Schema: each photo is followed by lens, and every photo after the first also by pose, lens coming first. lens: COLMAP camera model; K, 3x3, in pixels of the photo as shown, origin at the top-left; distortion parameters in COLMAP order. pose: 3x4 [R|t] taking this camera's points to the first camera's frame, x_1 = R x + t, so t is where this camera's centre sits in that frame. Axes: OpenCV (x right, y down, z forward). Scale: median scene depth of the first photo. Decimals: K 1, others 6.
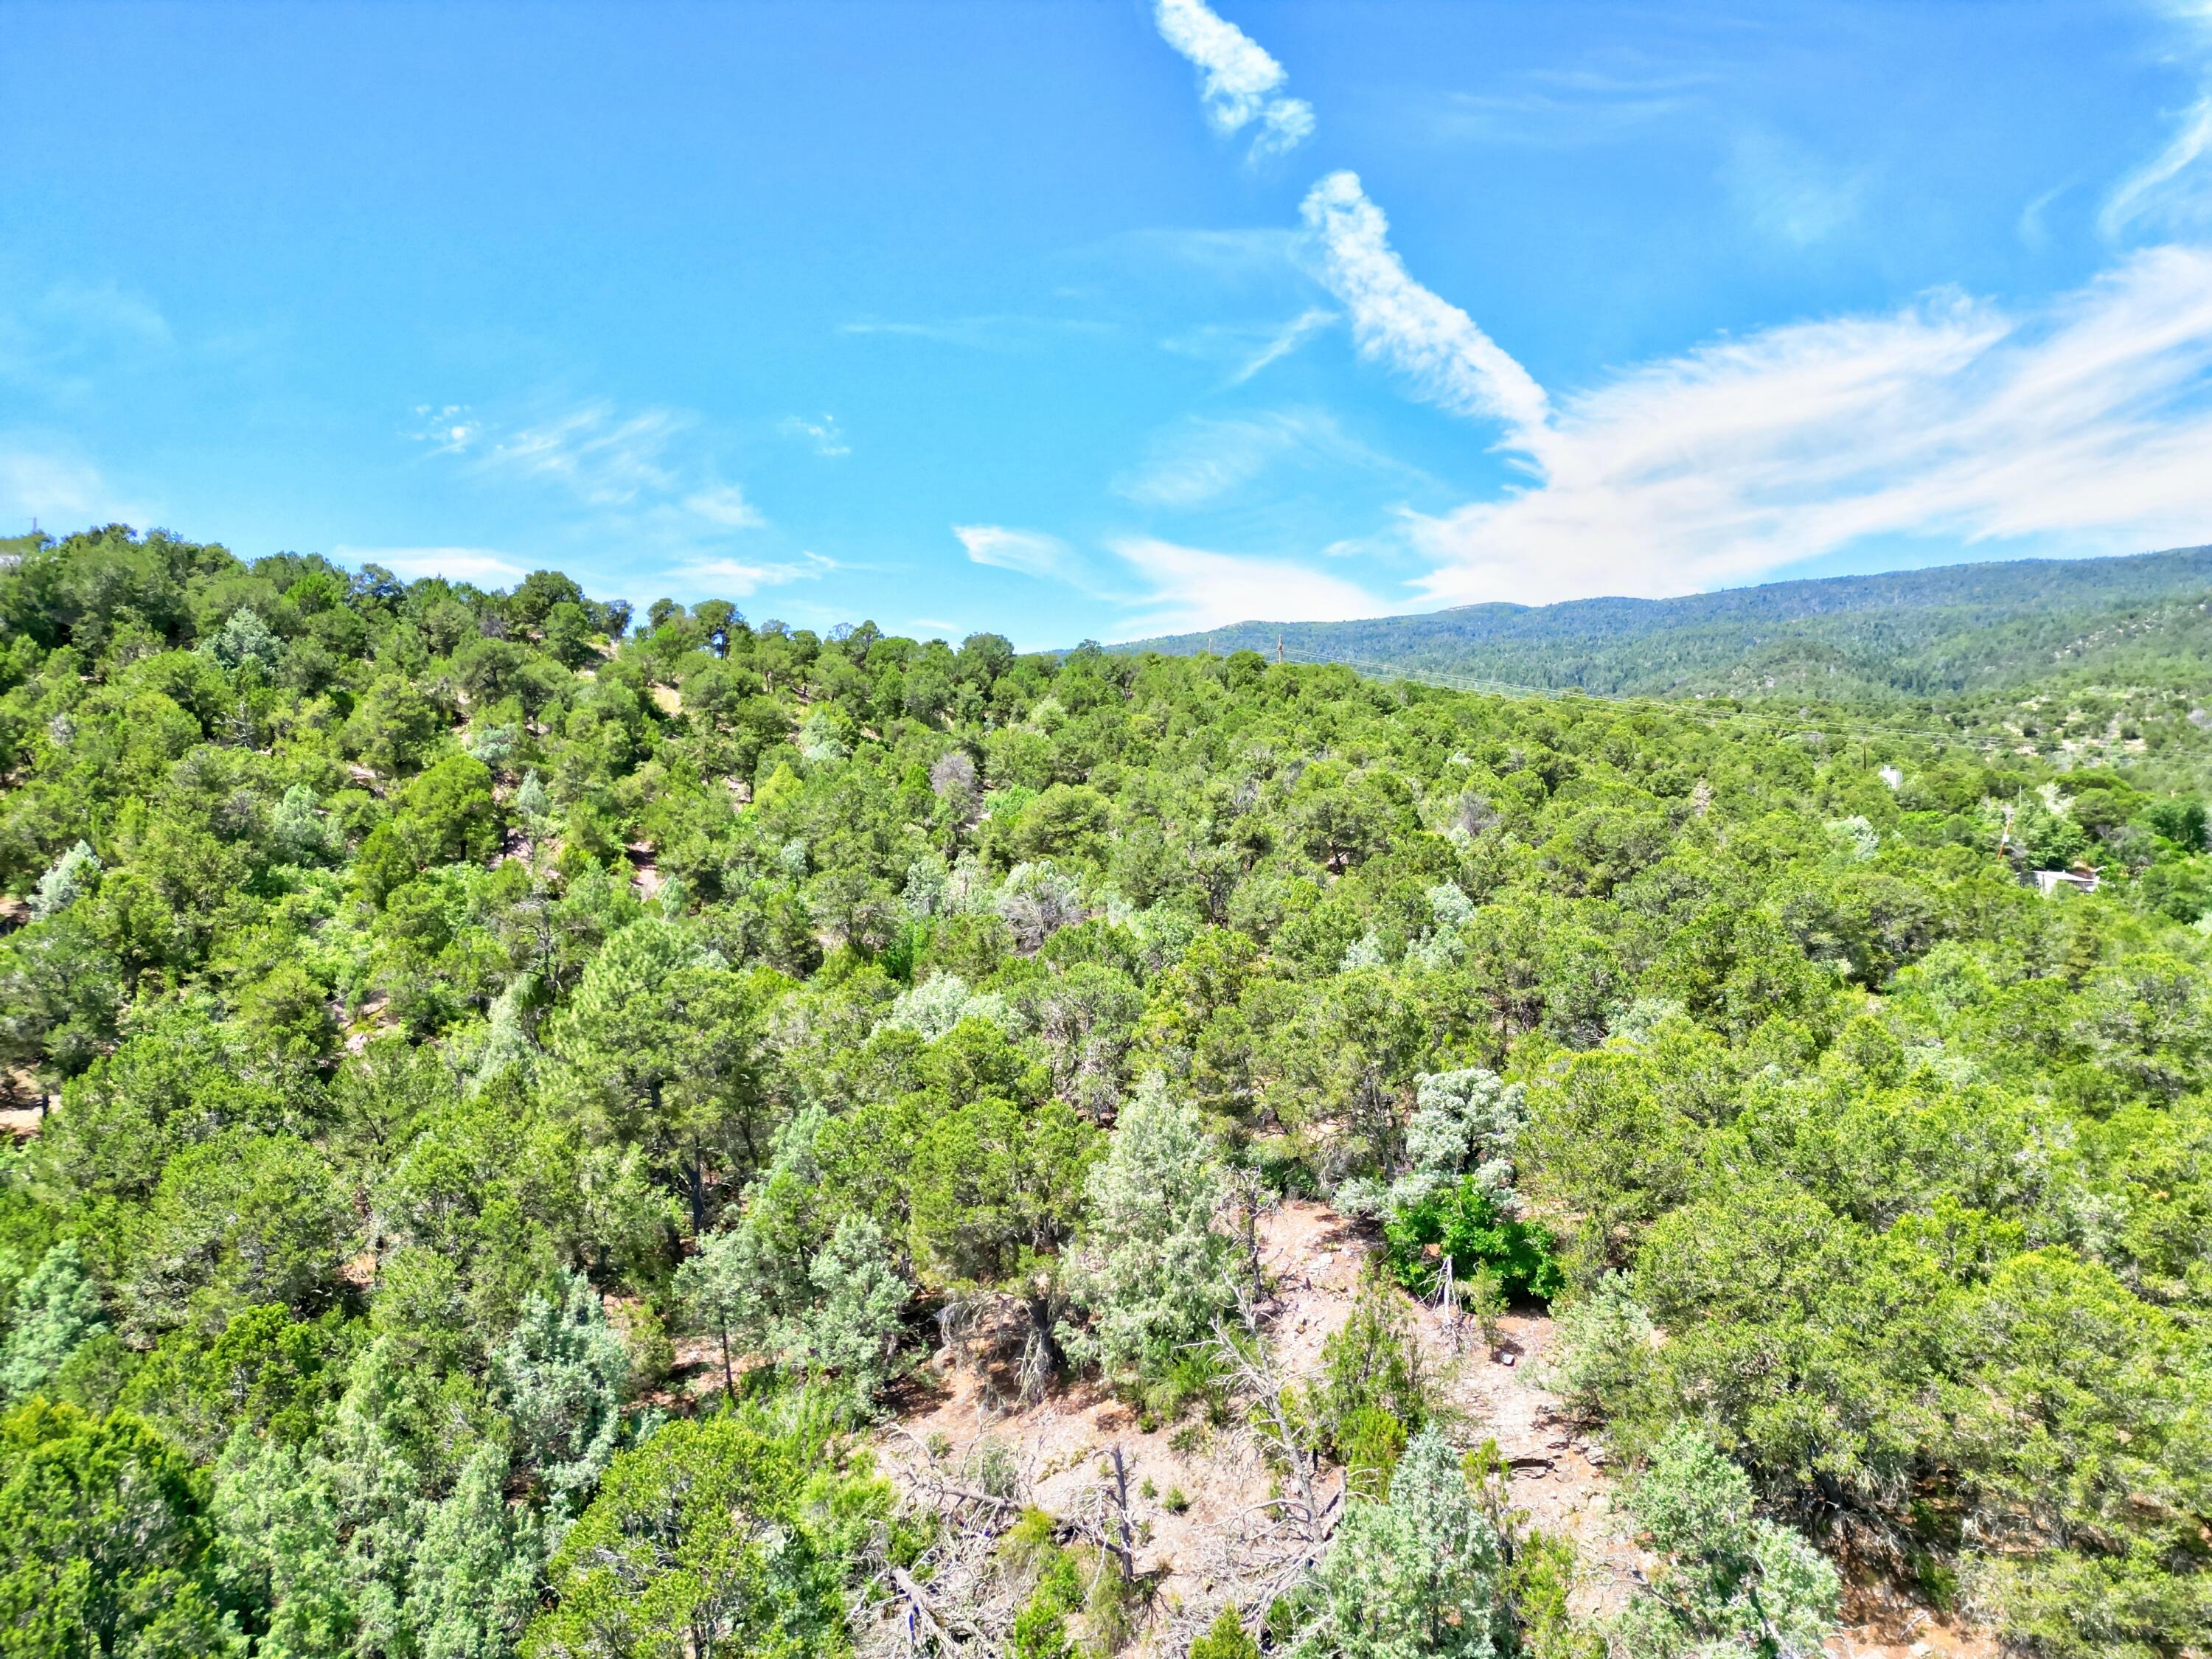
lens RADIAL K [[1527.1, 0, 1103.6], [0, 1527.1, 836.2], [0, 0, 1]] dist [0.000018, -0.004574]
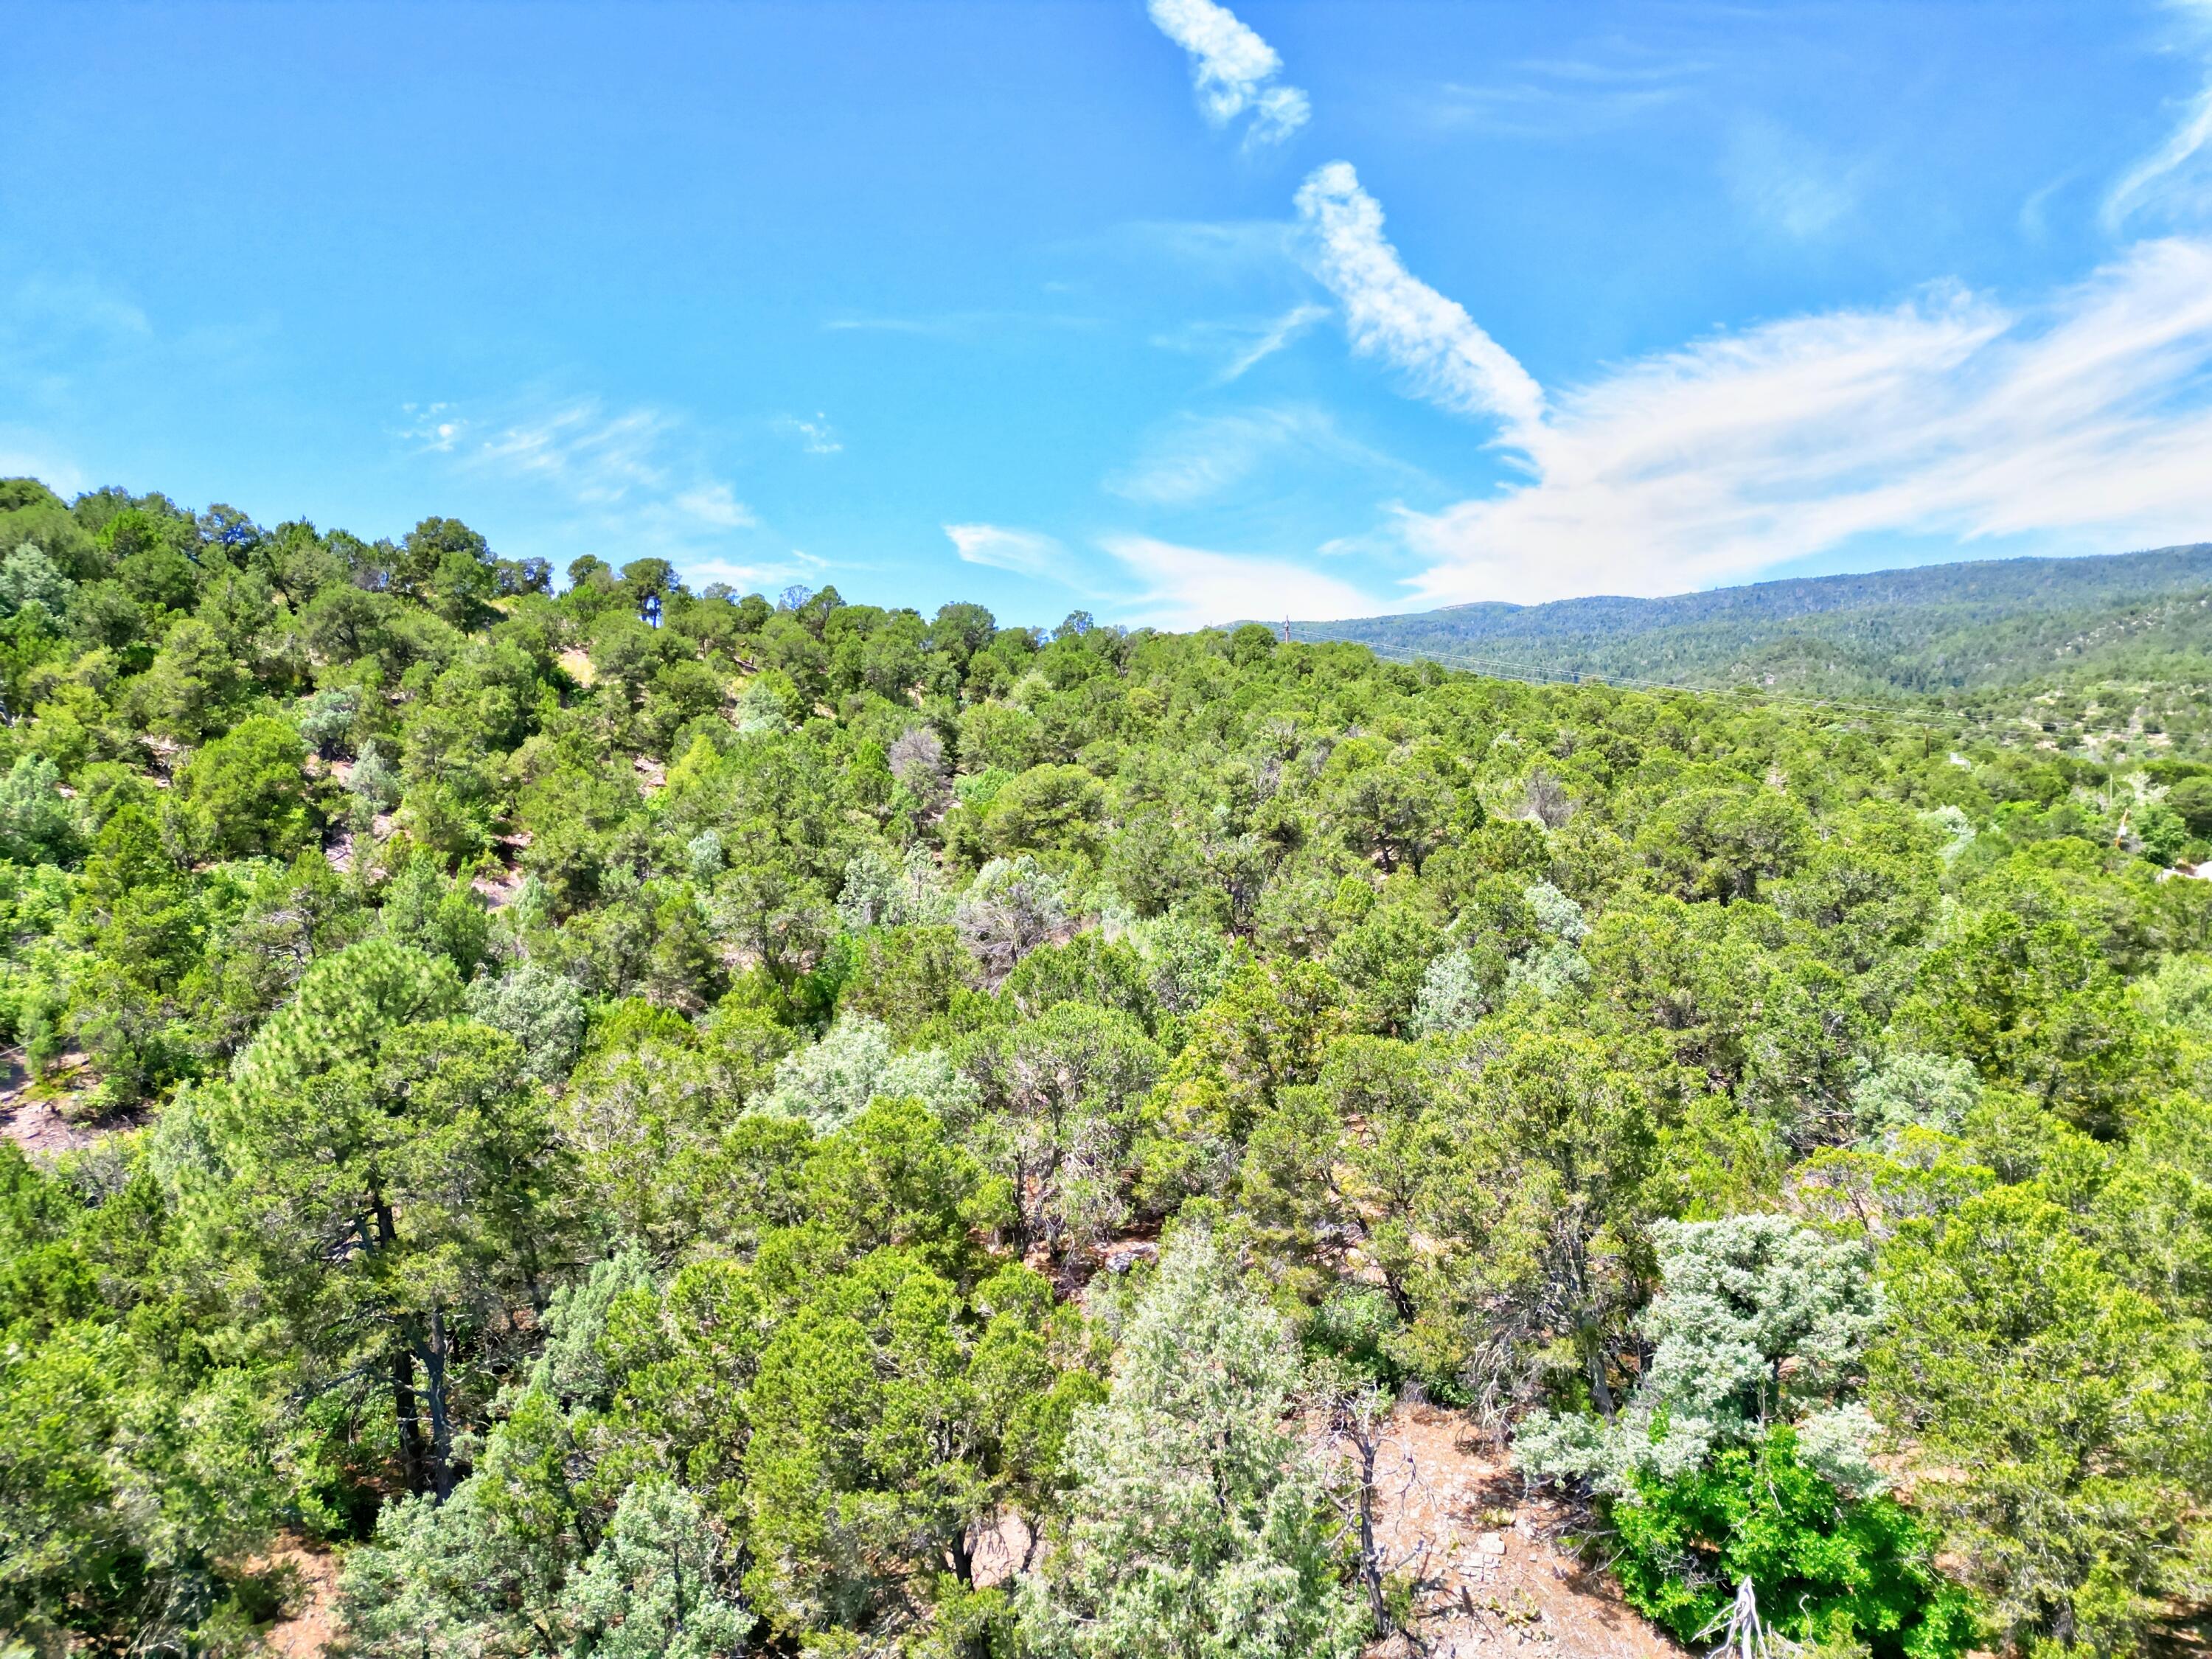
lens RADIAL K [[1527.1, 0, 1107.1], [0, 1527.1, 830.0], [0, 0, 1]] dist [0.000018, -0.004574]
pose [[0.999972, -0.001609, 0.007290, -0.000321], [0.001642, 0.999988, -0.004539, 0.004801], [-0.007283, 0.004550, 0.999963, 0.153966]]
